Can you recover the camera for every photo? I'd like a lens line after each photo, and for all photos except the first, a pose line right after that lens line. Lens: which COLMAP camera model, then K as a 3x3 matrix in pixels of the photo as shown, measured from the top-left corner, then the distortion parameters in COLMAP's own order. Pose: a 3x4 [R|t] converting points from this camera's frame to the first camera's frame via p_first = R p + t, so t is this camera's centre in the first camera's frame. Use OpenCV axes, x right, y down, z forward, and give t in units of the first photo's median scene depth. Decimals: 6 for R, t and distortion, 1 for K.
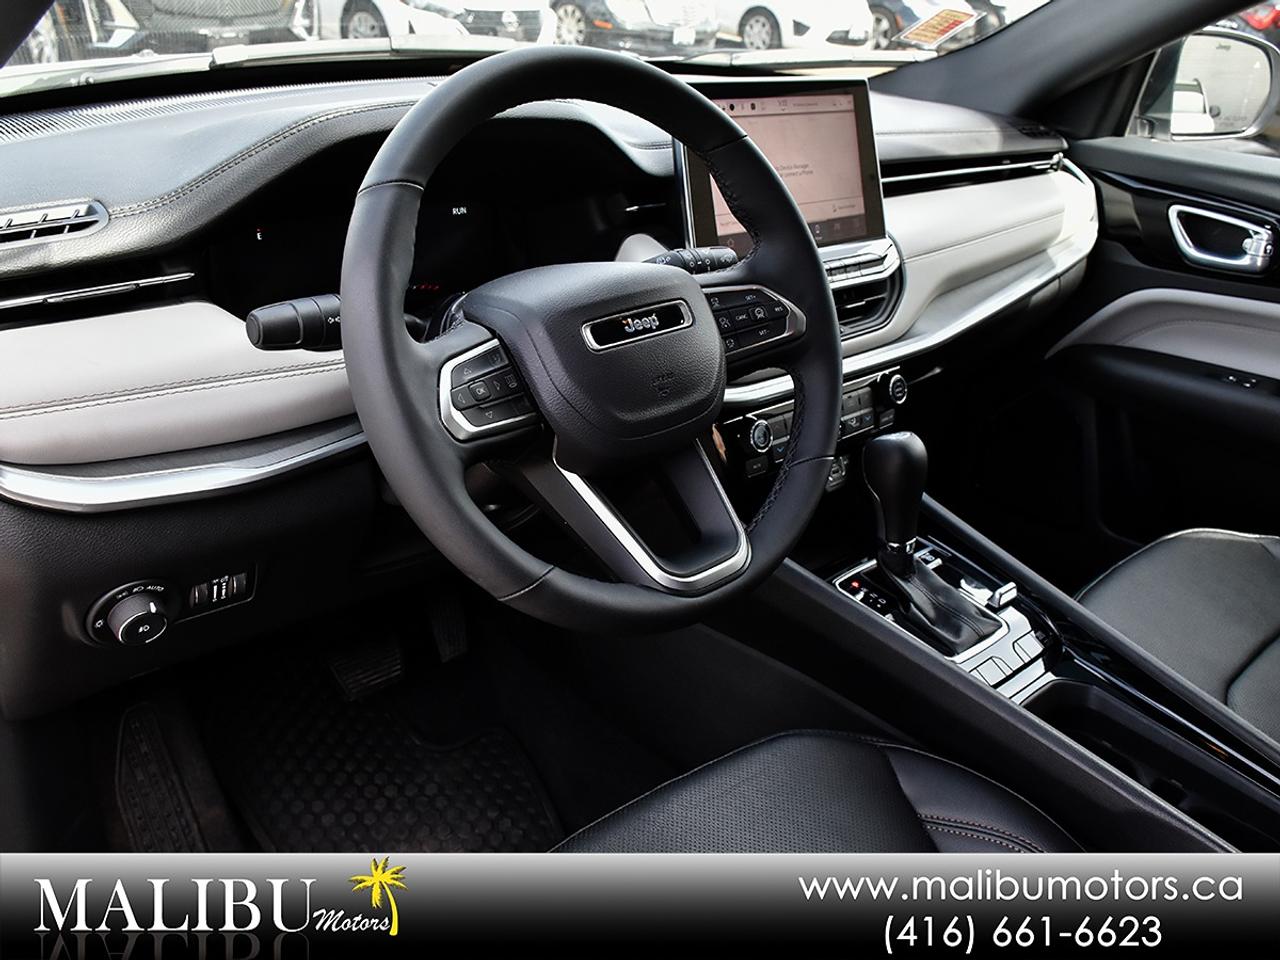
lens RADIAL K [[1094.7, 0, 641.3], [0, 1094.7, 486.4], [0, 0, 1]] dist [-0.025639, 0.013785]
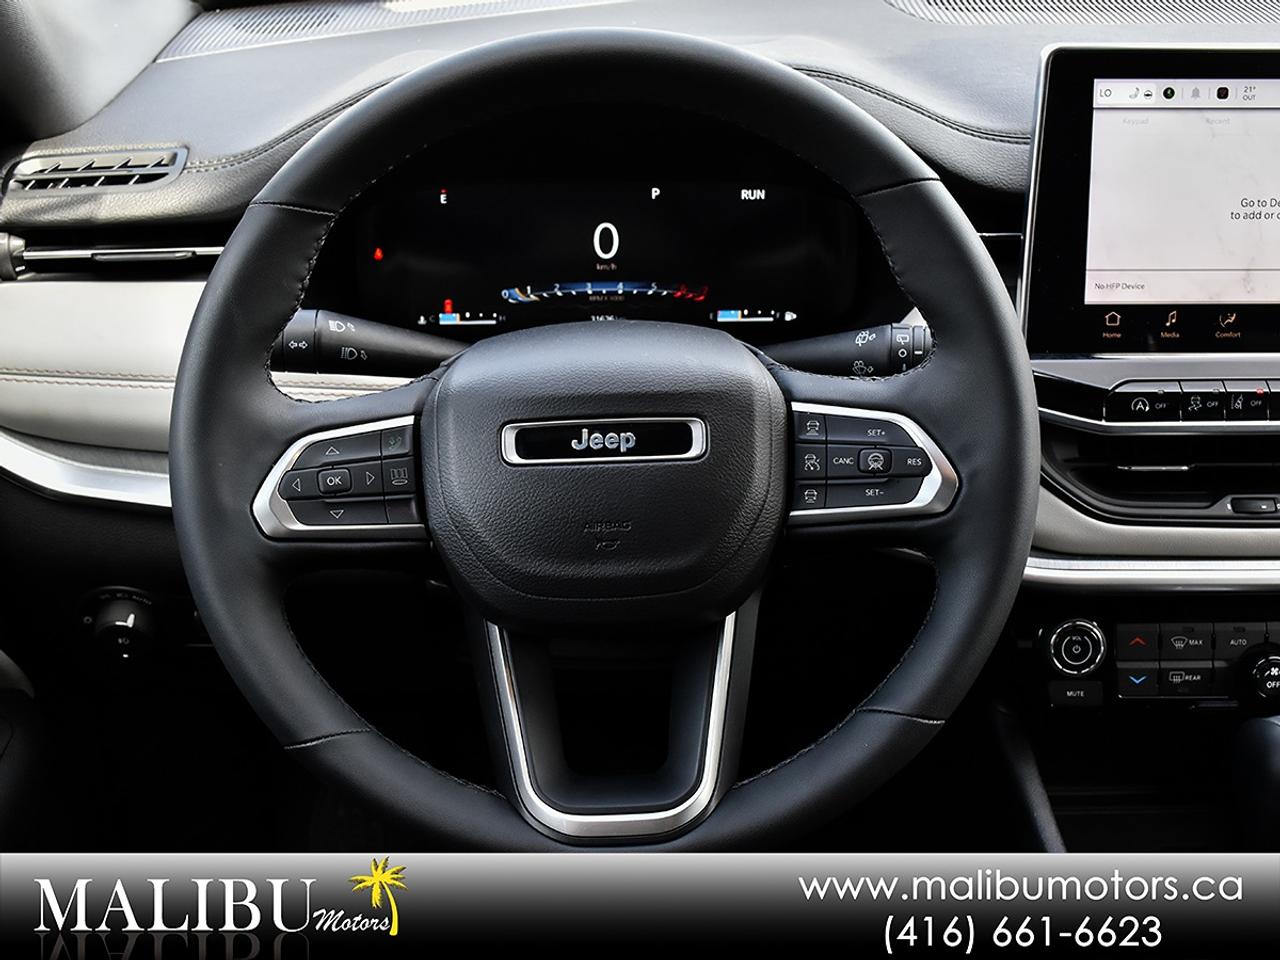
lens RADIAL K [[1771.6, 0, 628.5], [0, 1771.6, 485.0], [0, 0, 1]] dist [-0.004249, 0.000000]
pose [[0.751963, 0.254436, -0.608123, 0.477470], [-0.247231, 0.964025, 0.097635, -0.160680], [0.611087, 0.076929, 0.787816, 0.091662]]
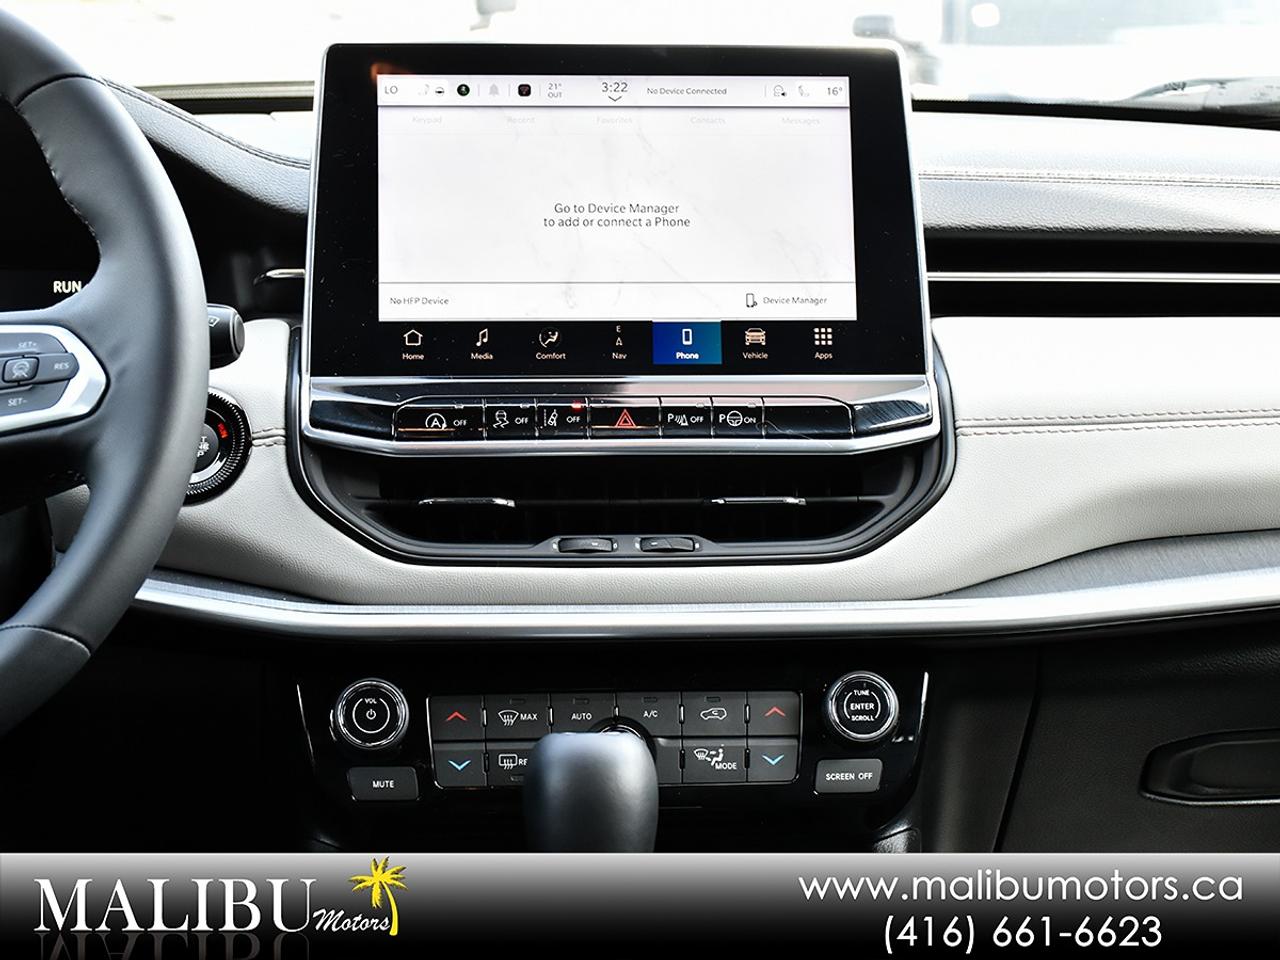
lens RADIAL K [[2884.2, 0, 637.8], [0, 2884.2, 480.2], [0, 0, 1]] dist [-0.050324, 0.000000]
pose [[0.778507, 0.021760, -0.627259, 0.976073], [-0.225835, 0.942174, -0.247604, 0.142736], [0.585599, 0.334418, 0.738403, 0.096189]]
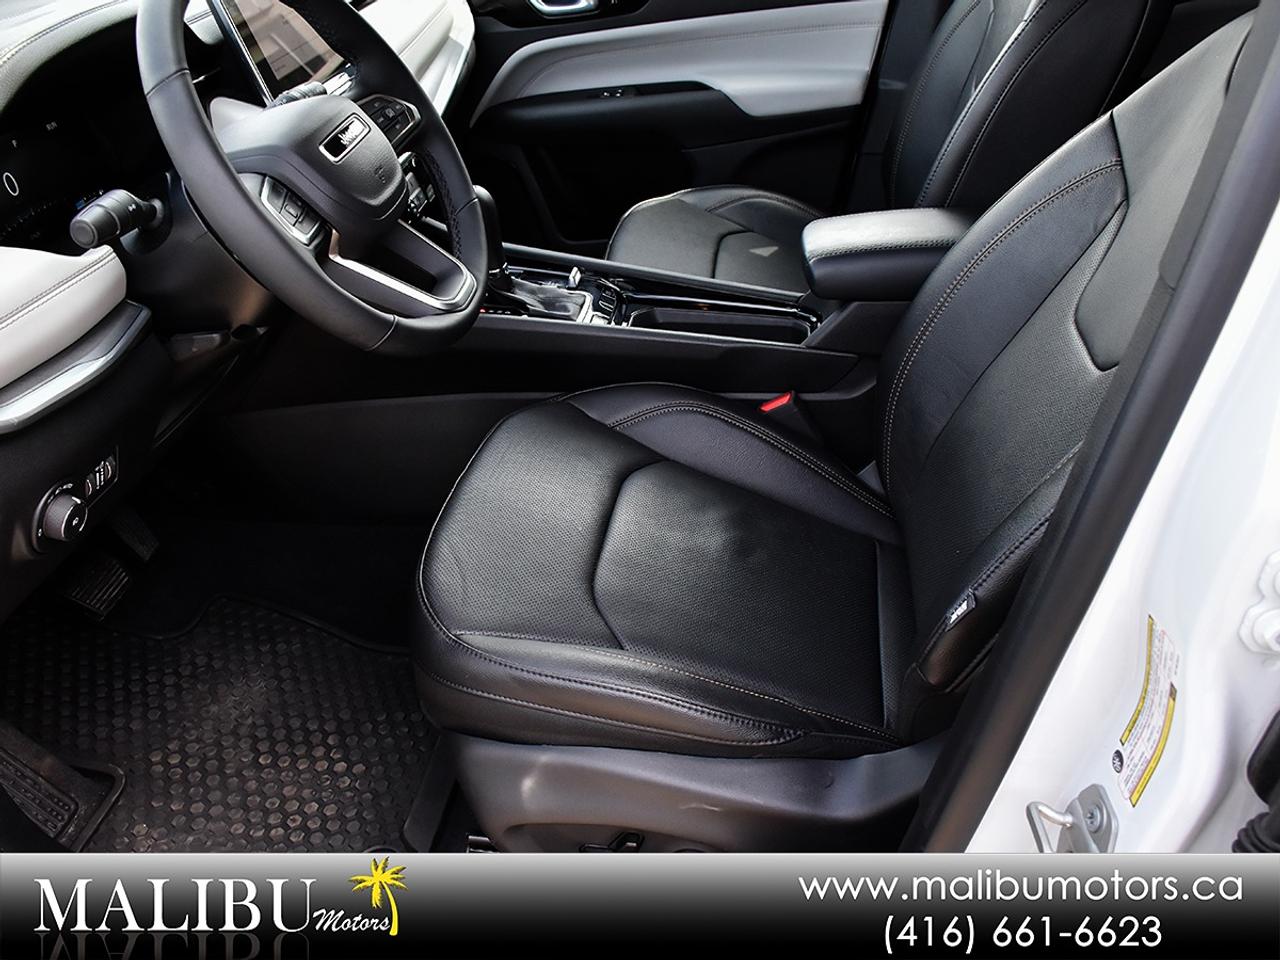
lens RADIAL K [[1094.7, 0, 643.1], [0, 1094.7, 480.3], [0, 0, 1]] dist [-0.025639, 0.013785]
pose [[0.759657, -0.453364, 0.466243, -0.370816], [0.388256, 0.891320, 0.234108, 0.038549], [-0.521708, 0.003180, 0.853118, -0.230868]]
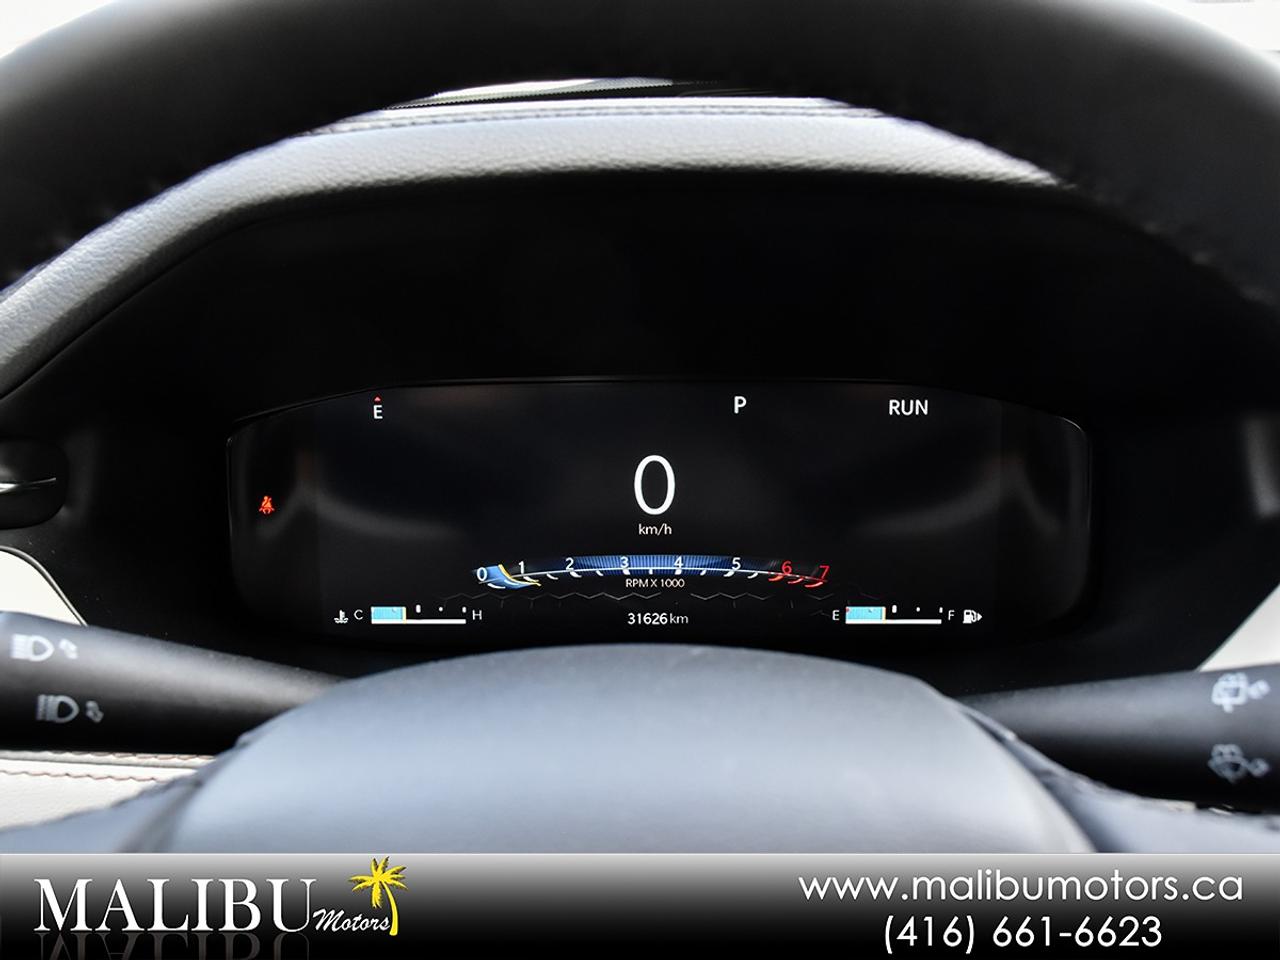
lens RADIAL K [[1542.3, 0, 633.3], [0, 1542.3, 483.5], [0, 0, 1]] dist [0.028273, 0.000000]
pose [[0.719536, 0.158370, -0.676156, 0.139080], [-0.255914, 0.965596, -0.046170, -0.168603], [0.645582, 0.206259, 0.735310, 0.513038]]
